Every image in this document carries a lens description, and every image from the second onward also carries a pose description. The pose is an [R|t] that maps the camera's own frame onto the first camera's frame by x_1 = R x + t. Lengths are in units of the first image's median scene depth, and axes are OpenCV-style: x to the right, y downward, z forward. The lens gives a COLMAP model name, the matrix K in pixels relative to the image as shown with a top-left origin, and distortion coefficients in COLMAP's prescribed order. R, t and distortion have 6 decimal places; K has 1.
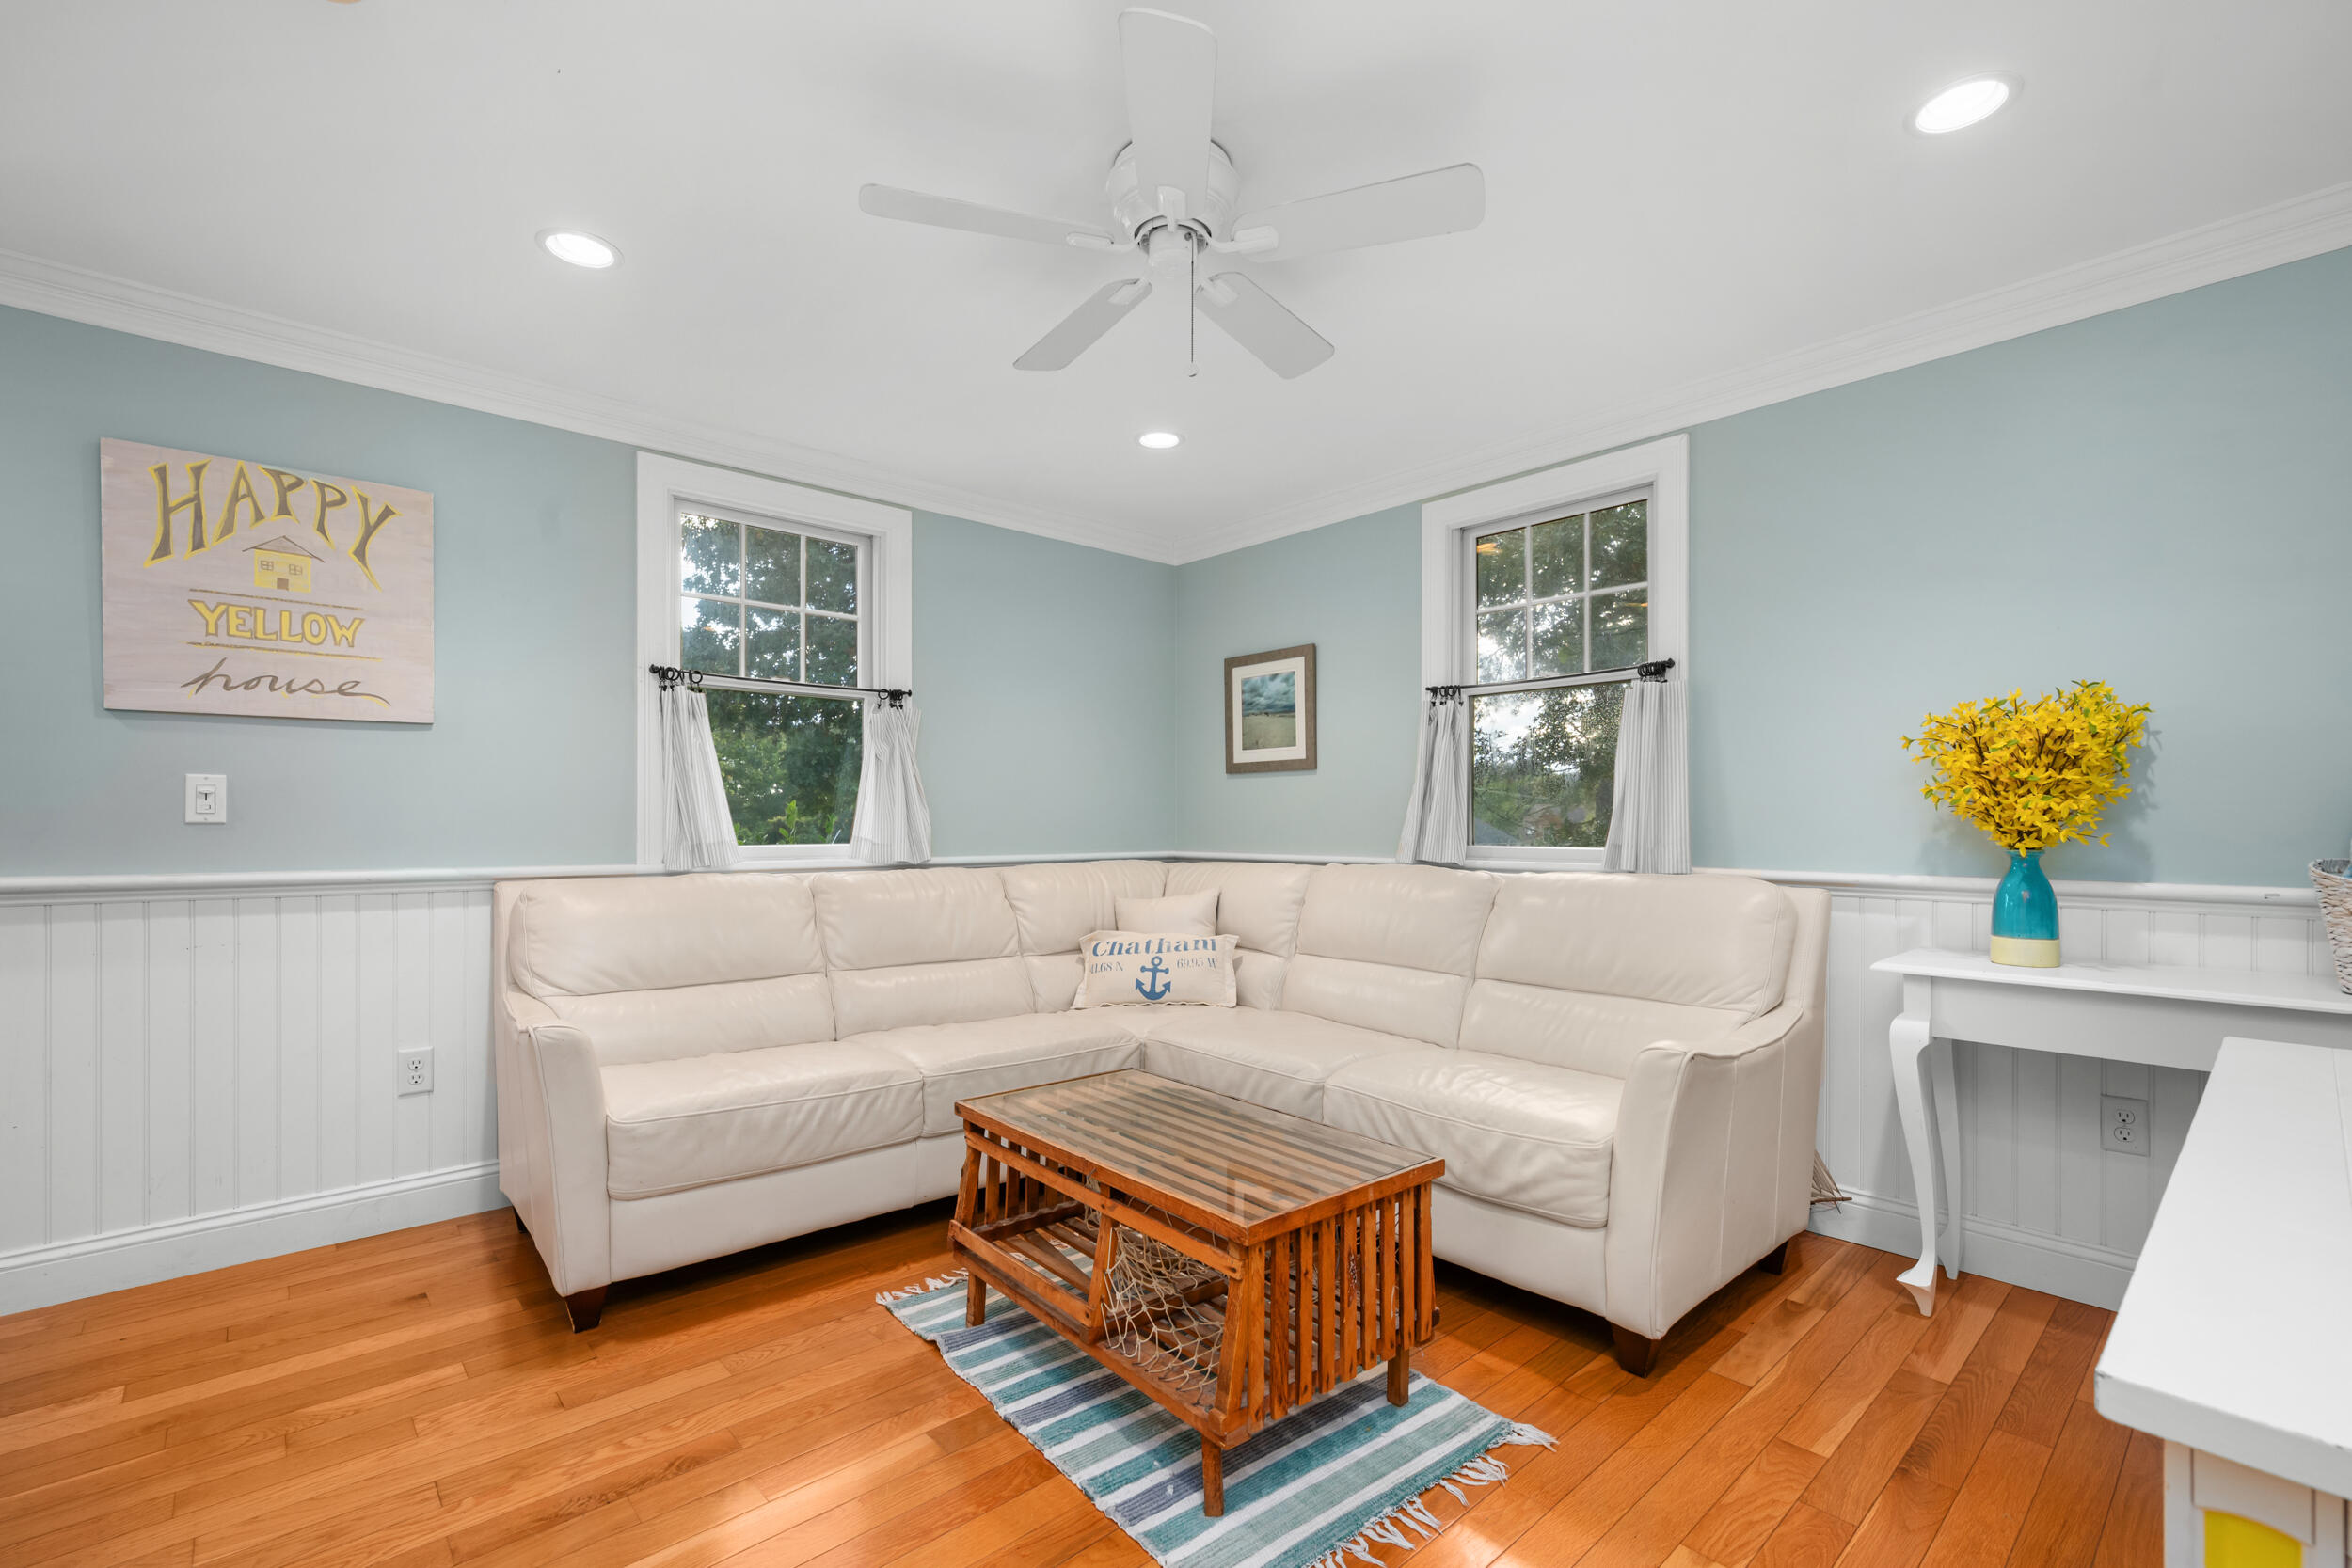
lens RADIAL K [[1005.8, 0, 1199.9], [0, 1005.8, 825.5], [0, 0, 1]] dist [-0.004550, 0.000262]
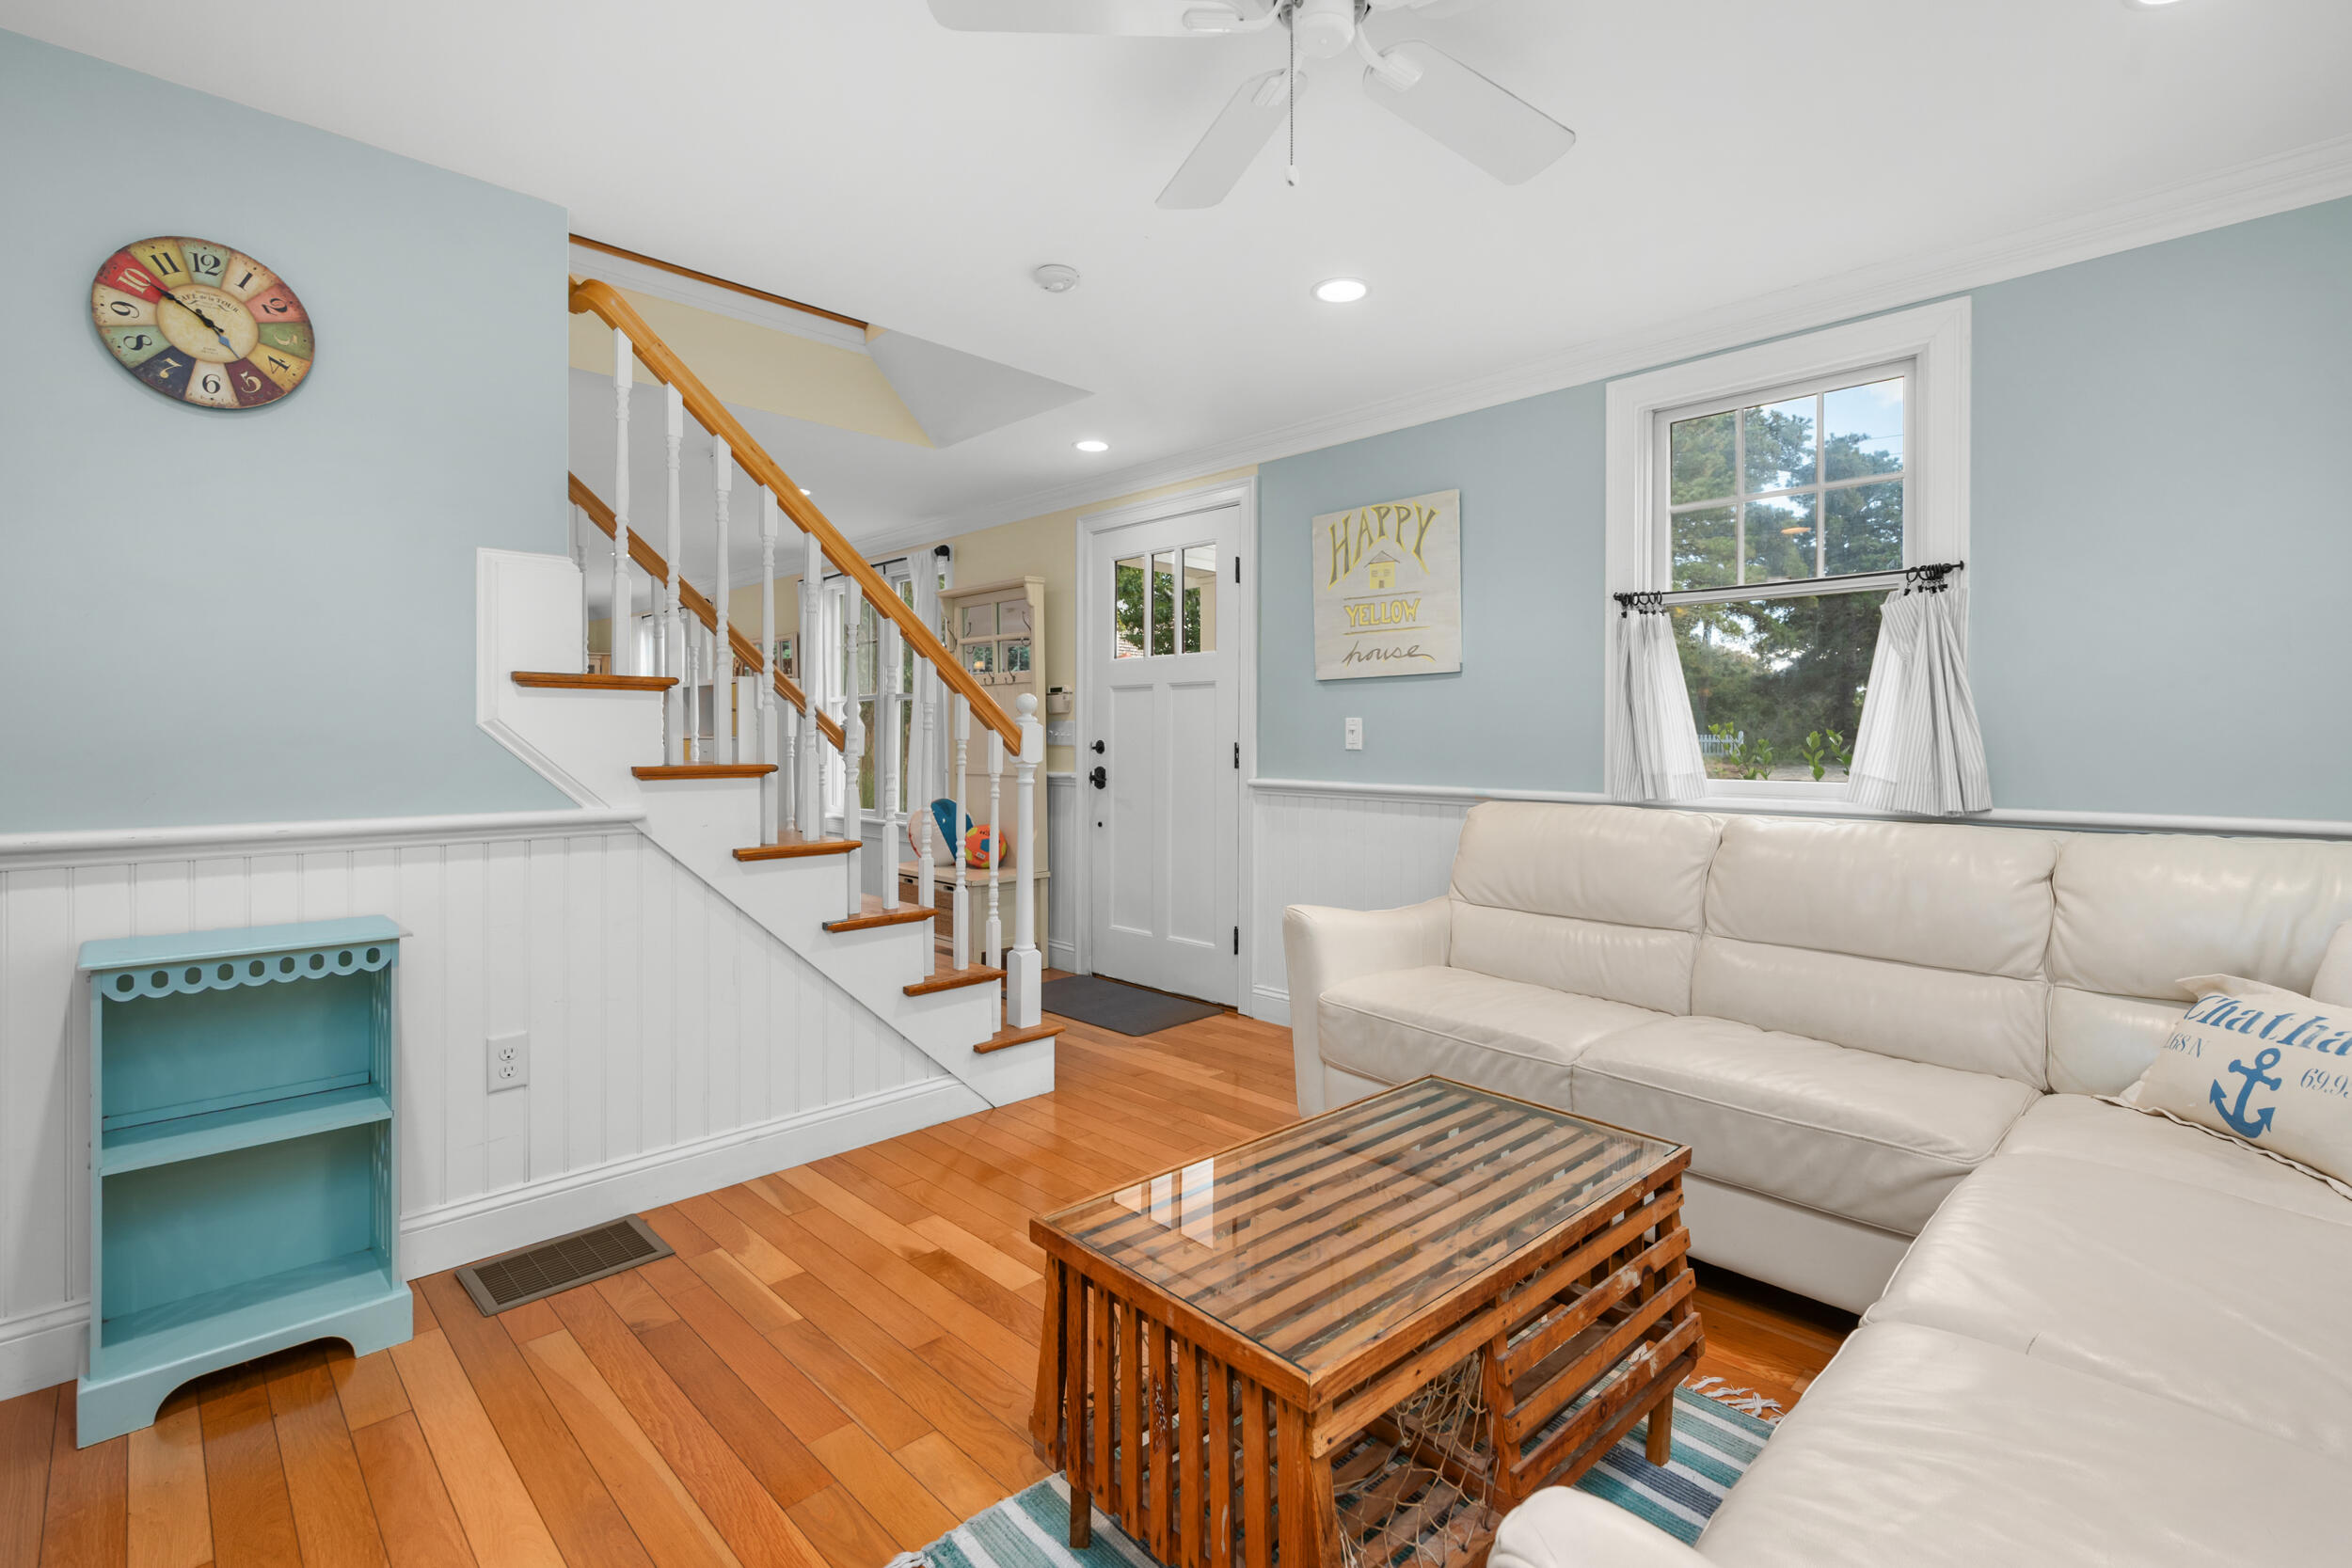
lens RADIAL K [[1101.4, 0, 1203.7], [0, 1101.4, 735.8], [0, 0, 1]] dist [0.000548, -0.000352]
pose [[0.030886, 0.000496, -0.999523, 0.642435], [-0.001807, 0.999998, 0.000440, -0.022654], [0.999521, 0.001793, 0.030887, 0.677527]]
